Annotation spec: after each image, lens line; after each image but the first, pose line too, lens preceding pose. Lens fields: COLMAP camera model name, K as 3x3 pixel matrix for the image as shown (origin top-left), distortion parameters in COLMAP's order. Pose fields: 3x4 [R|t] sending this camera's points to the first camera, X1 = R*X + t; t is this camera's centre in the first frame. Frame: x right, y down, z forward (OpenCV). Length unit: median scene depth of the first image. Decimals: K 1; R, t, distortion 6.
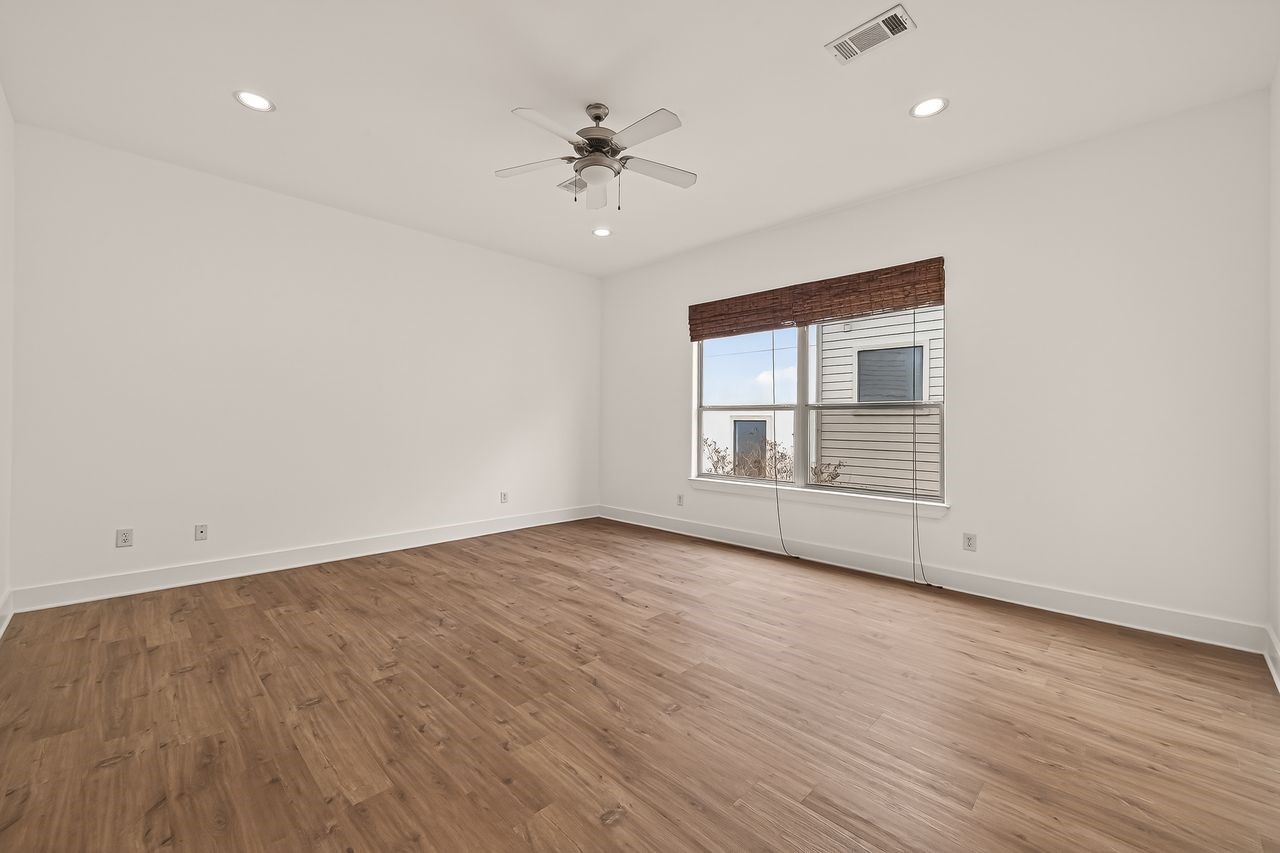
lens RADIAL K [[513.1, 0, 640.9], [0, 513.1, 423.1], [0, 0, 1]] dist [0.000443, 0.000106]
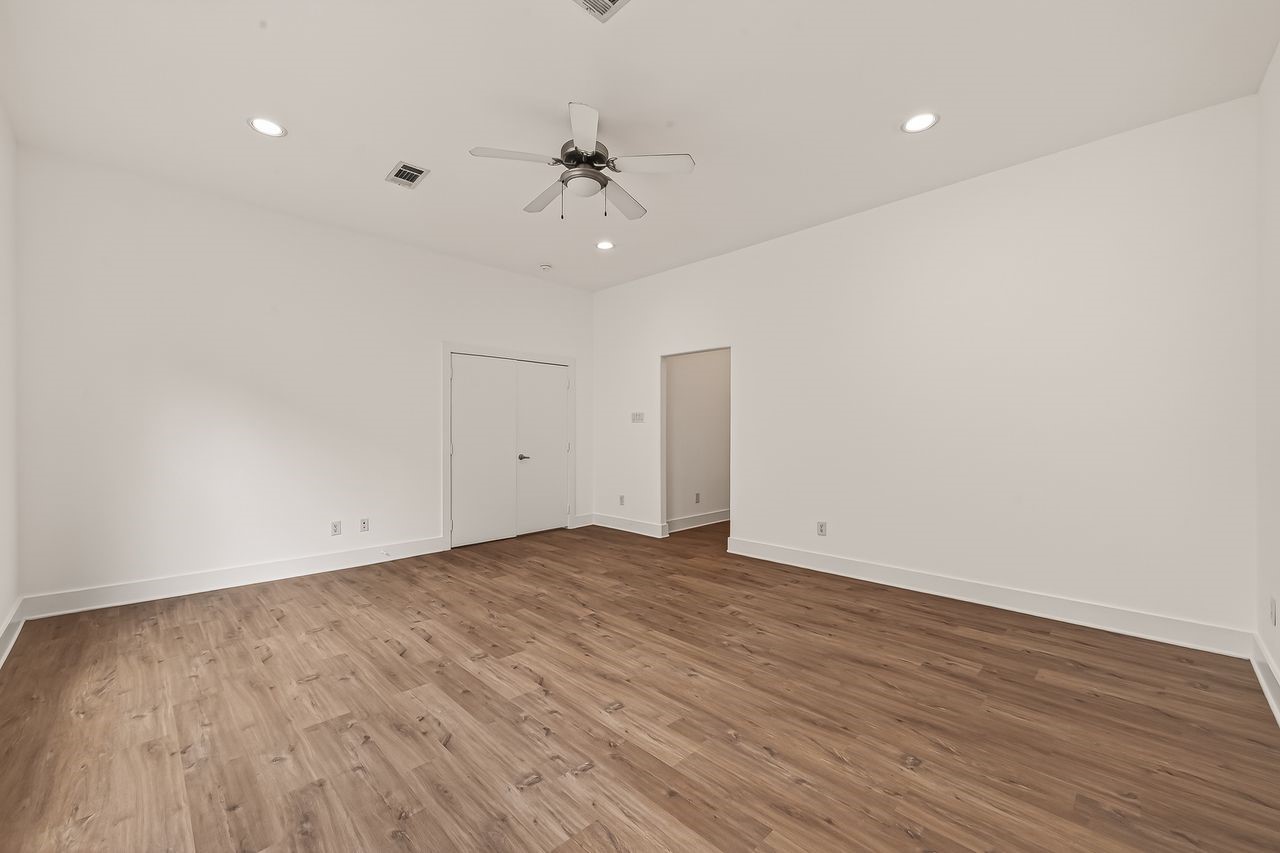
lens RADIAL K [[513.1, 0, 639.5], [0, 513.1, 429.6], [0, 0, 1]] dist [0.000443, 0.000106]
pose [[-0.999948, -0.009942, -0.002391, -0.214337], [-0.009942, 0.999951, 0.000115, -0.009837], [0.002390, 0.000139, -0.999997, 2.199765]]
